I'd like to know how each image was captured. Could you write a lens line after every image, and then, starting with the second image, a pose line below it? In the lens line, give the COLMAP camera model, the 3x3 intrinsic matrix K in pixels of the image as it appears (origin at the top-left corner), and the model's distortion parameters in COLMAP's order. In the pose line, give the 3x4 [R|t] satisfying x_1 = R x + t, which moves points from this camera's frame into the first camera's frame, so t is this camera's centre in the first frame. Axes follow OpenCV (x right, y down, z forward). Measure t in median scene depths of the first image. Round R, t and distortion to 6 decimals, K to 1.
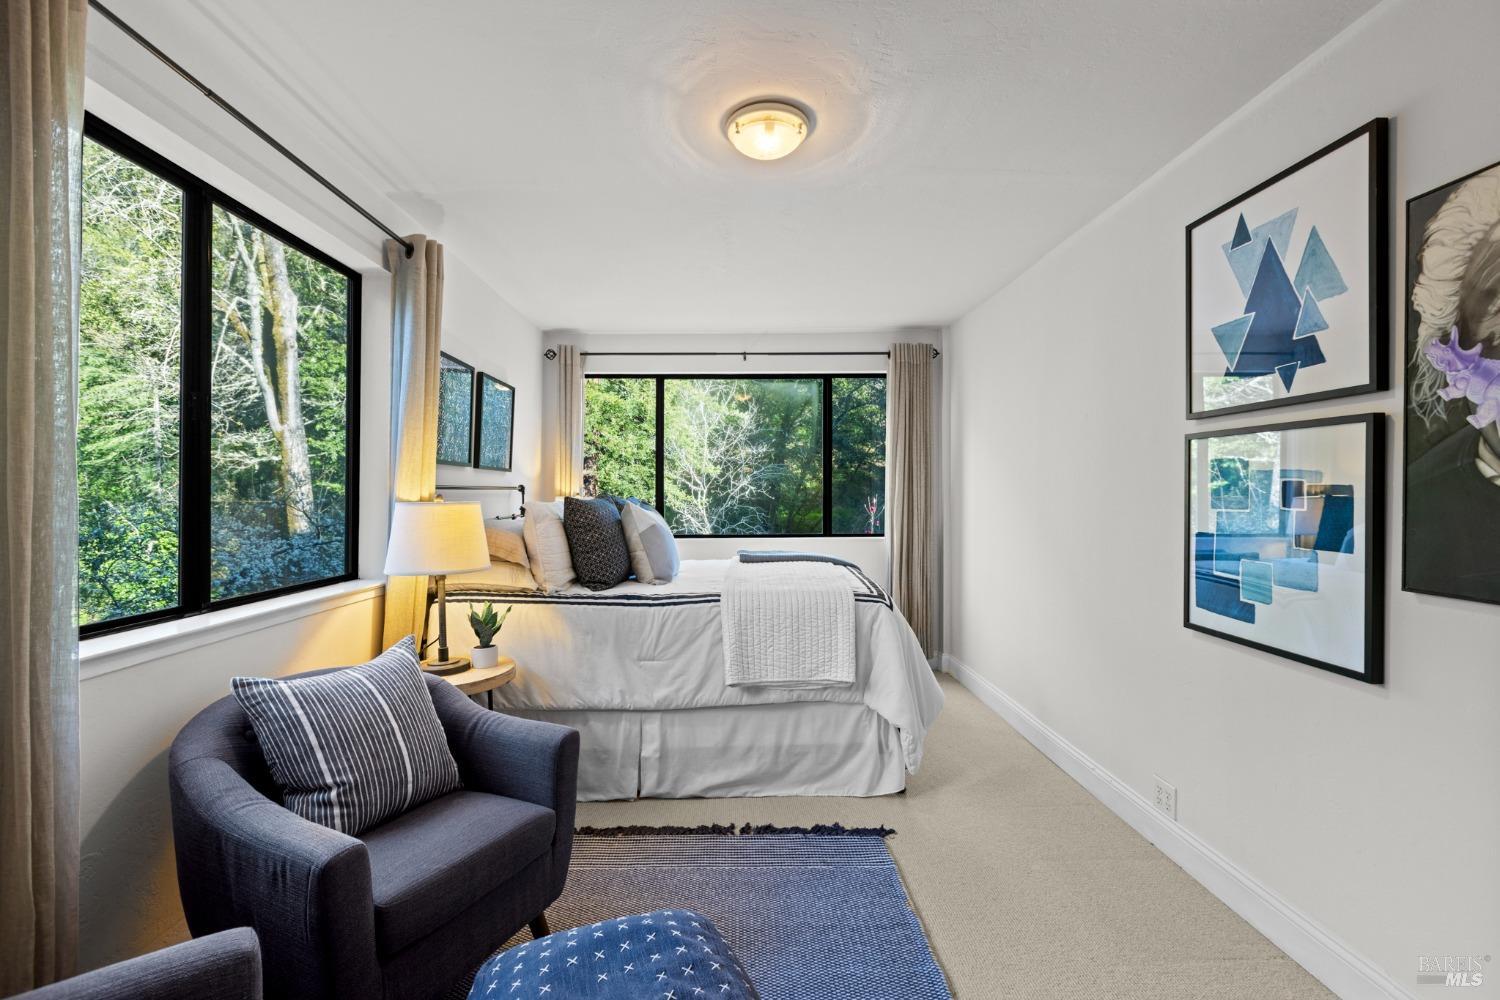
lens RADIAL K [[665.2, 0, 742.9], [0, 665.2, 490.2], [0, 0, 1]] dist [-0.000148, 0.001434]
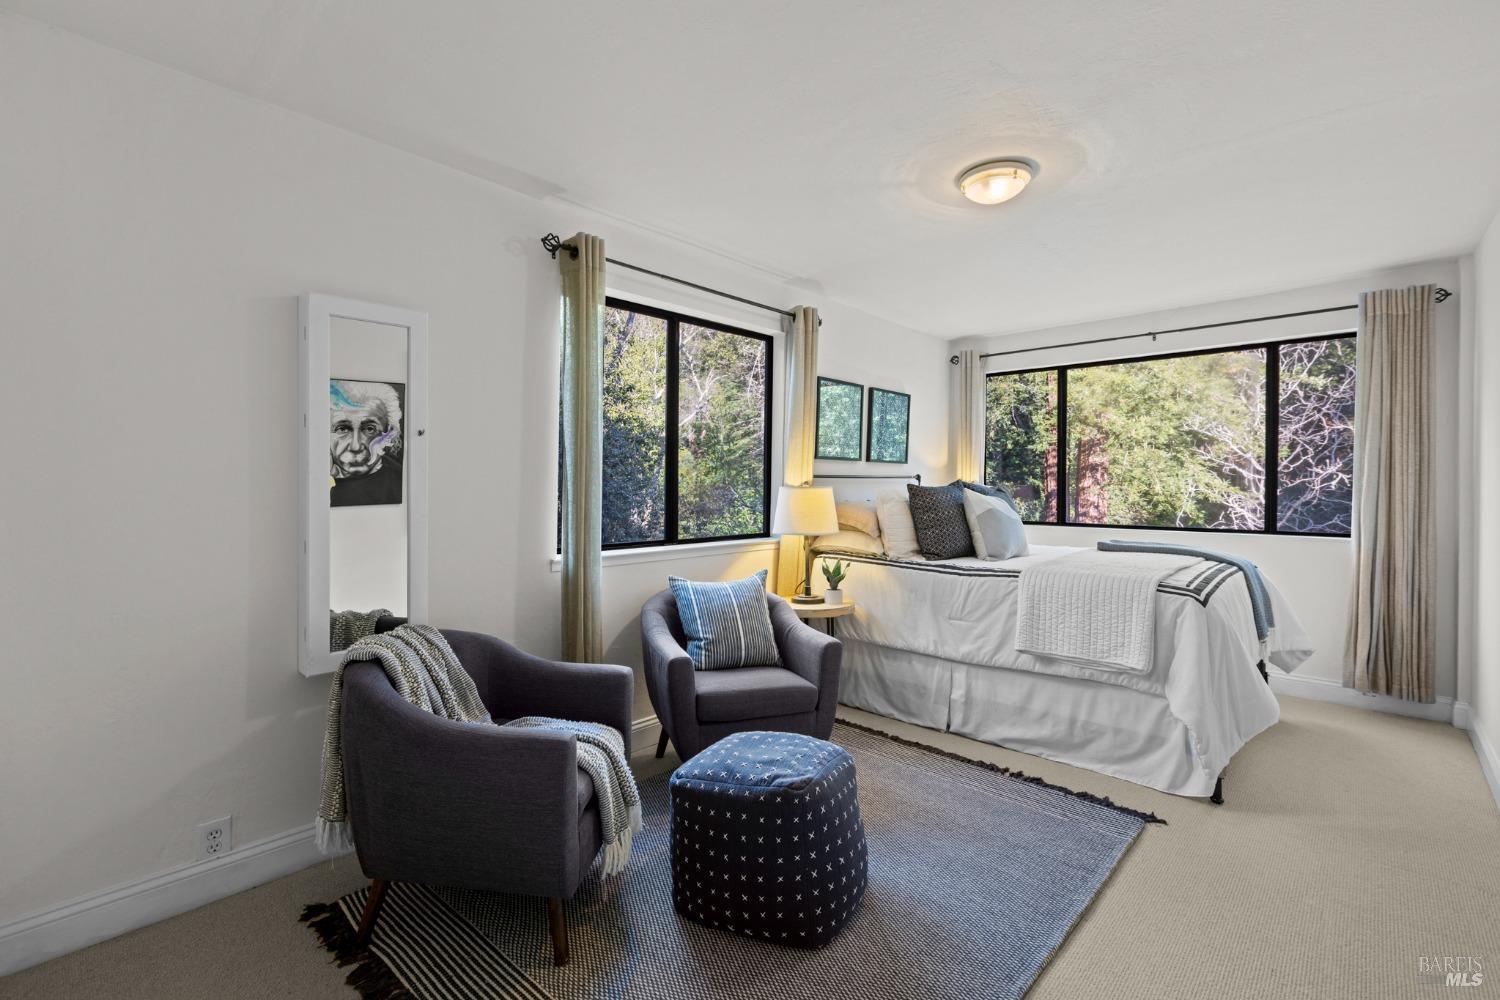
lens RADIAL K [[681.1, 0, 744.7], [0, 681.1, 471.9], [0, 0, 1]] dist [0.002433, 0.000394]
pose [[0.720296, -0.005213, -0.693647, 0.439876], [-0.001213, 0.999961, -0.008774, -0.001264], [0.693665, 0.007161, 0.720262, -0.159245]]
